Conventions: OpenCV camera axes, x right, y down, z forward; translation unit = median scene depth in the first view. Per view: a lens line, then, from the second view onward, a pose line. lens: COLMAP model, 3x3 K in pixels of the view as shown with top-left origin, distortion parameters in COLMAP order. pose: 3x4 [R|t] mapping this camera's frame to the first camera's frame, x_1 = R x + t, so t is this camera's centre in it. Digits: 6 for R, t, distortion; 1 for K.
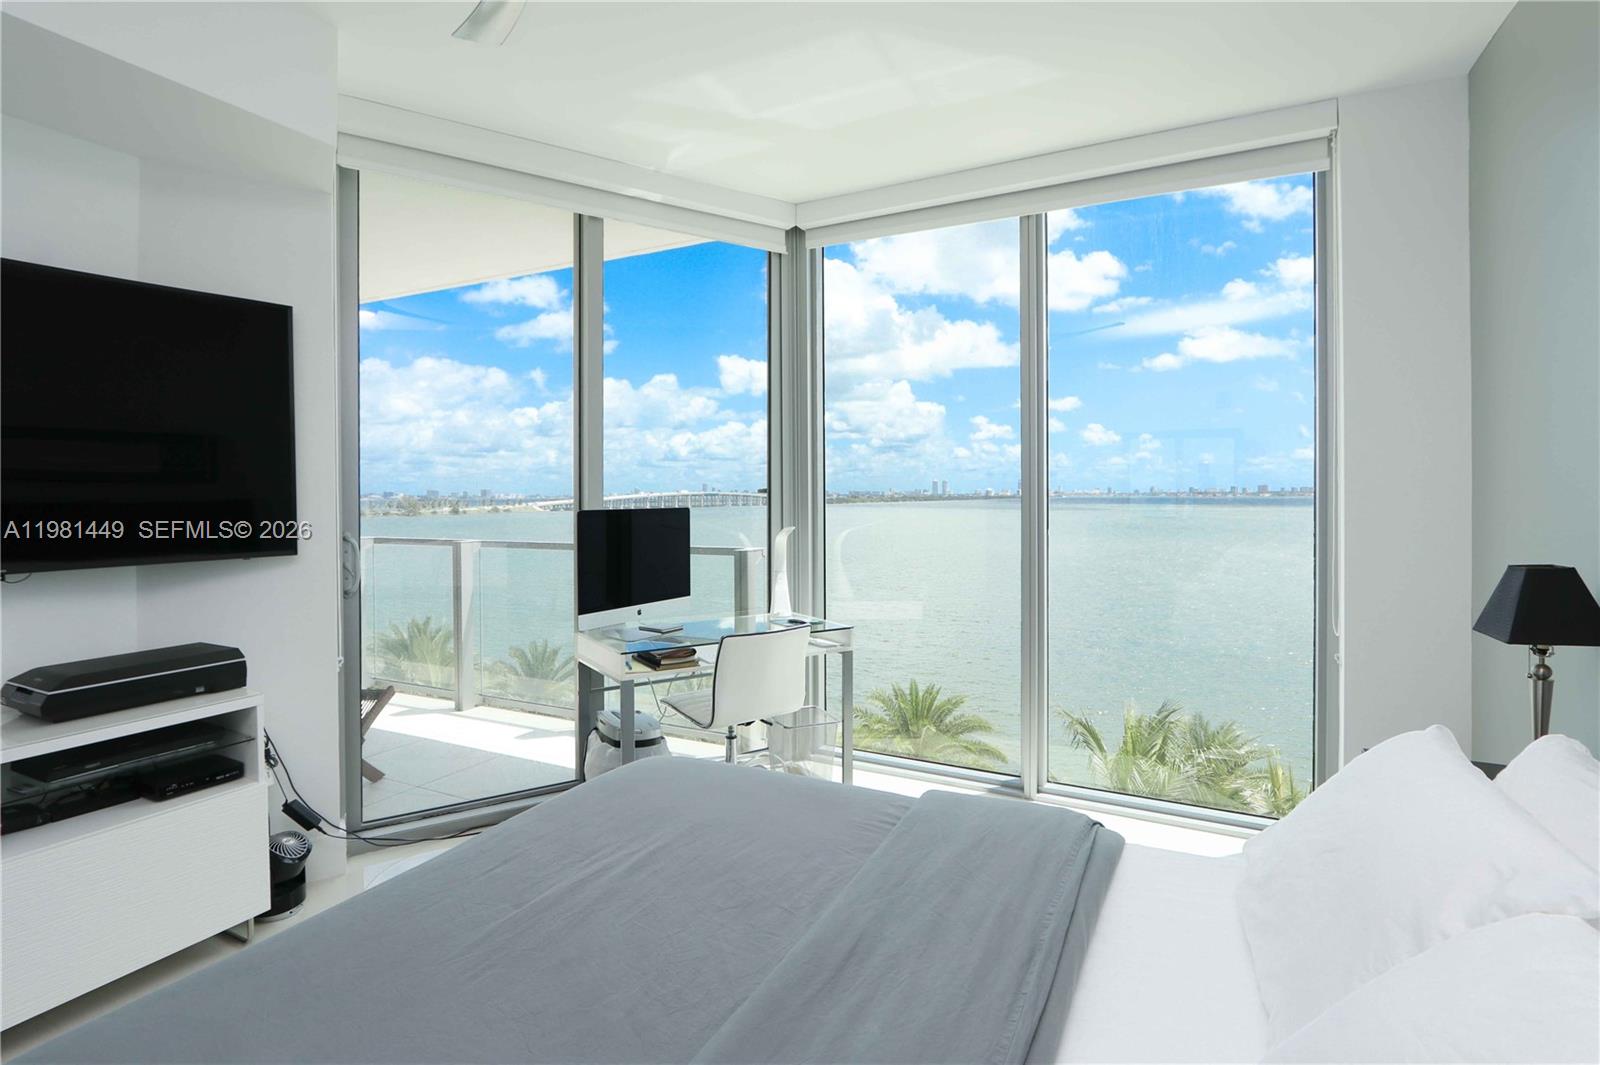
lens RADIAL K [[791.0, 0, 799.4], [0, 791.0, 496.2], [0, 0, 1]] dist [0.025125, 0.000269]
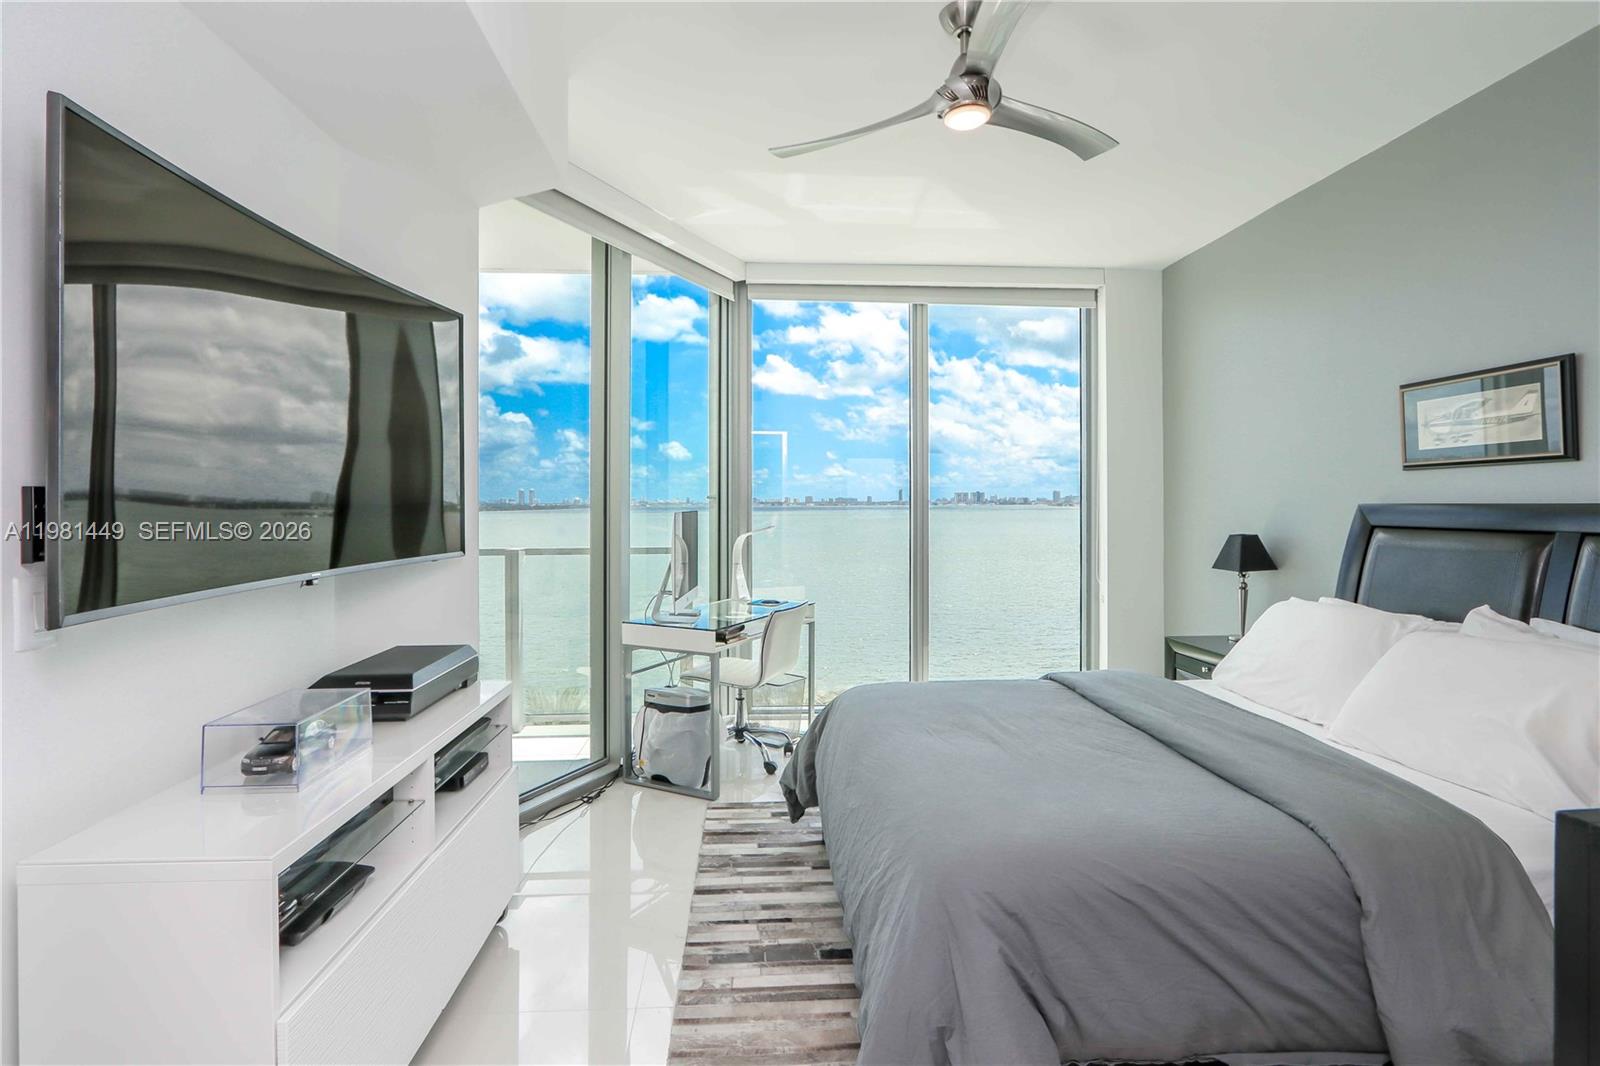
lens RADIAL K [[744.5, 0, 796.6], [0, 744.5, 499.8], [0, 0, 1]] dist [-0.003149, -0.000177]
pose [[0.860934, 0.002733, 0.508709, -0.593658], [0.001362, 0.999970, -0.007677, 0.007499], [-0.508714, 0.007302, 0.860904, -0.027299]]
